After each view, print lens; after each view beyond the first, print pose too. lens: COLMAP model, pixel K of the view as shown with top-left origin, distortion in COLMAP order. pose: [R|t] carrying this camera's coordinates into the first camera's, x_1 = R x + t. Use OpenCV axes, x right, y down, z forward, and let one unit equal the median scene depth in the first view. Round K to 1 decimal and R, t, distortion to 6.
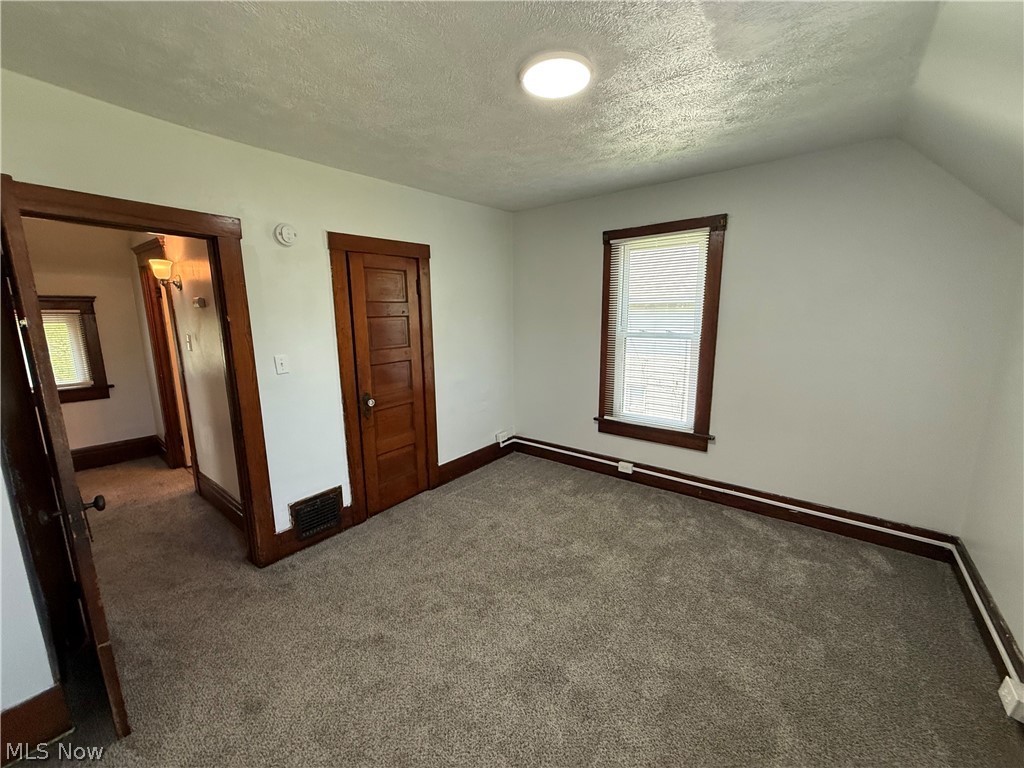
lens RADIAL K [[410.0, 0, 515.0], [0, 410.0, 382.2], [0, 0, 1]] dist [0.003033, -0.000008]
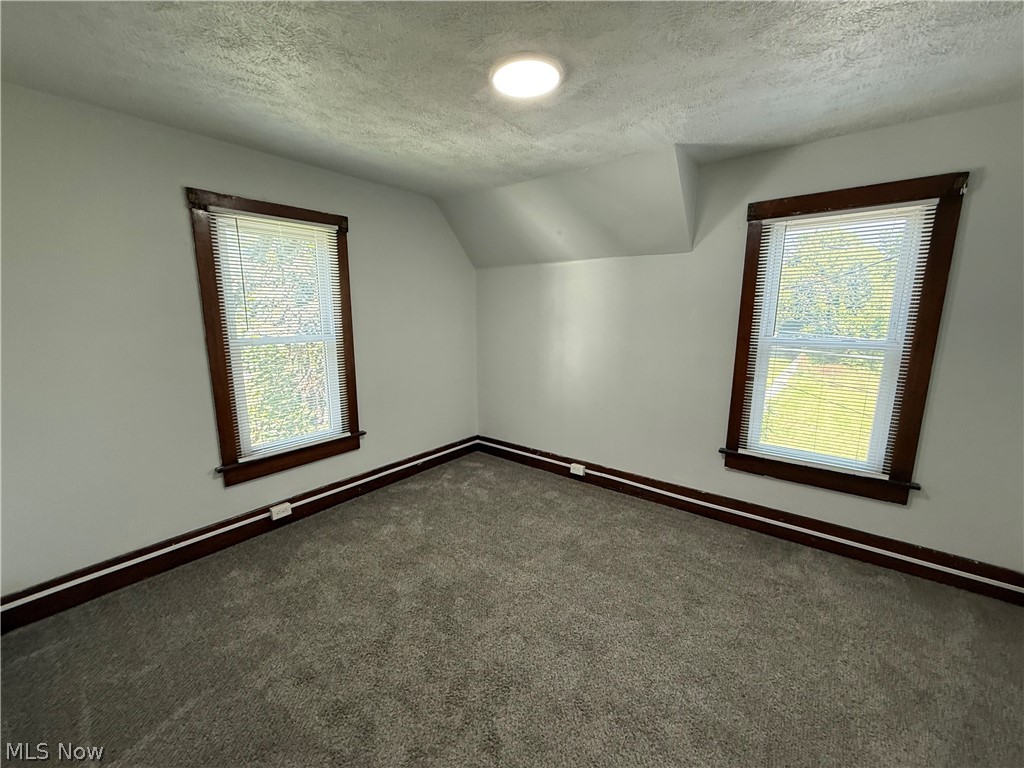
lens RADIAL K [[410.0, 0, 509.4], [0, 410.0, 378.6], [0, 0, 1]] dist [0.003033, -0.000008]
pose [[0.024065, -0.167443, 0.985588, -0.503216], [0.169093, 0.972351, 0.161065, -0.100455], [-0.985306, 0.162780, 0.051713, 0.548399]]
